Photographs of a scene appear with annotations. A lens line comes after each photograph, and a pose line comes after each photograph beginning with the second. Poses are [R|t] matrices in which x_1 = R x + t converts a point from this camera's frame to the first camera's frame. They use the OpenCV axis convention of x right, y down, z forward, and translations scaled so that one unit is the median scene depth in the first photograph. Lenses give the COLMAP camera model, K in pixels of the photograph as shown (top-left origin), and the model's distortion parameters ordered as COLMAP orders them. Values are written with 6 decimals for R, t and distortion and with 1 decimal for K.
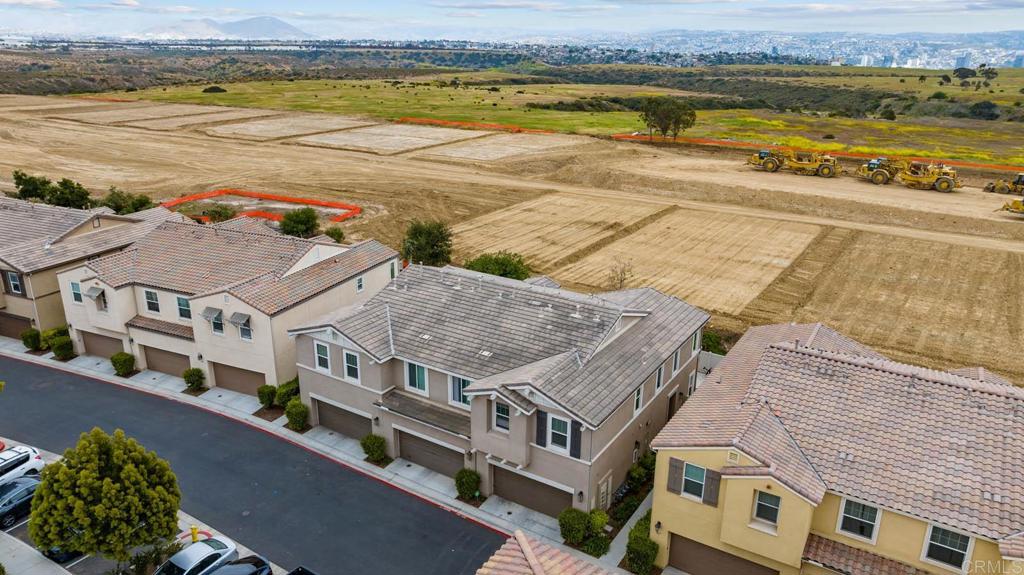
lens RADIAL K [[718.6, 0, 512.0], [0, 718.6, 287.5], [0, 0, 1]] dist [-0.039785, 0.030861]
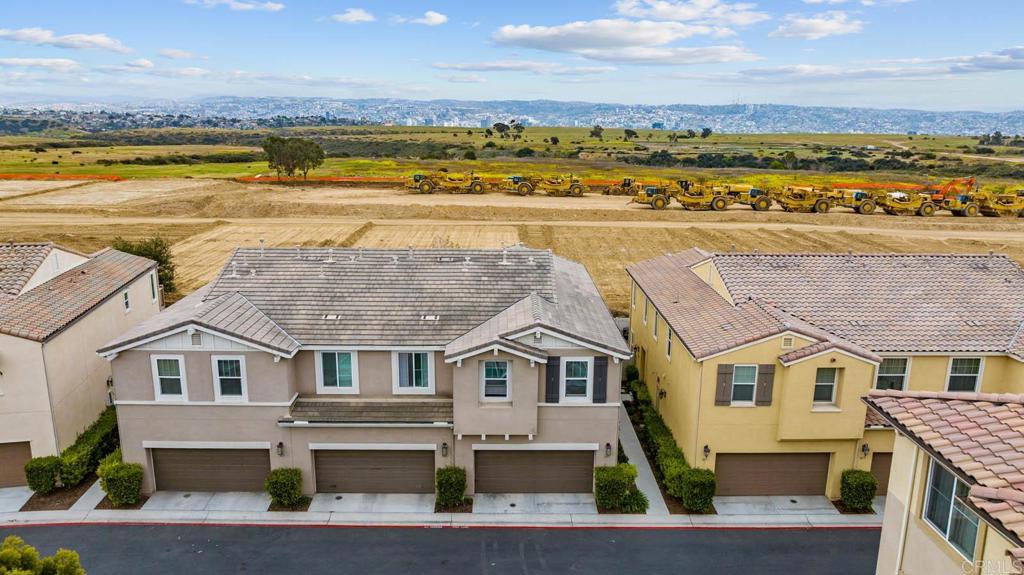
lens RADIAL K [[718.6, 0, 512.0], [0, 718.6, 287.5], [0, 0, 1]] dist [-0.039785, 0.030861]
pose [[0.830631, -0.127416, 0.542050, -0.348501], [0.175256, 0.983816, -0.037301, 0.094949], [-0.528524, 0.125981, 0.839518, 0.269162]]
